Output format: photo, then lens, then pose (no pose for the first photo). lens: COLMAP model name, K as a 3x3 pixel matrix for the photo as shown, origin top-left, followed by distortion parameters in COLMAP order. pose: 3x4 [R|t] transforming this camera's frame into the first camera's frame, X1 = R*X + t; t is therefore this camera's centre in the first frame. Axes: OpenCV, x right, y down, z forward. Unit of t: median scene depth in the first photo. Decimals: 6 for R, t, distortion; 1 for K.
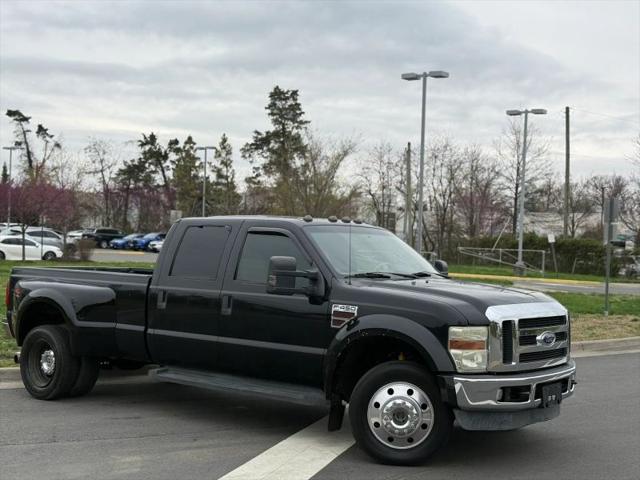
lens RADIAL K [[889.7, 0, 329.8], [0, 889.7, 242.5], [0, 0, 1]] dist [0.125069, -0.109354]
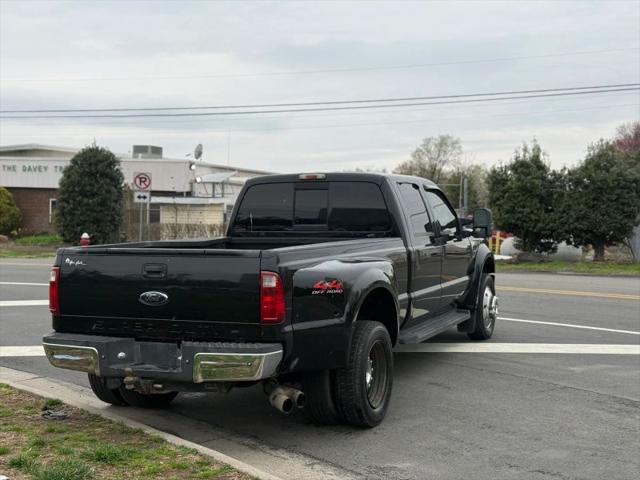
lens RADIAL K [[889.7, 0, 329.8], [0, 889.7, 242.5], [0, 0, 1]] dist [0.125069, -0.109354]
pose [[-0.246487, -0.073388, 0.966364, -0.277510], [-0.011886, 0.997283, 0.072705, -0.006132], [-0.969073, 0.006434, -0.246689, 0.337688]]
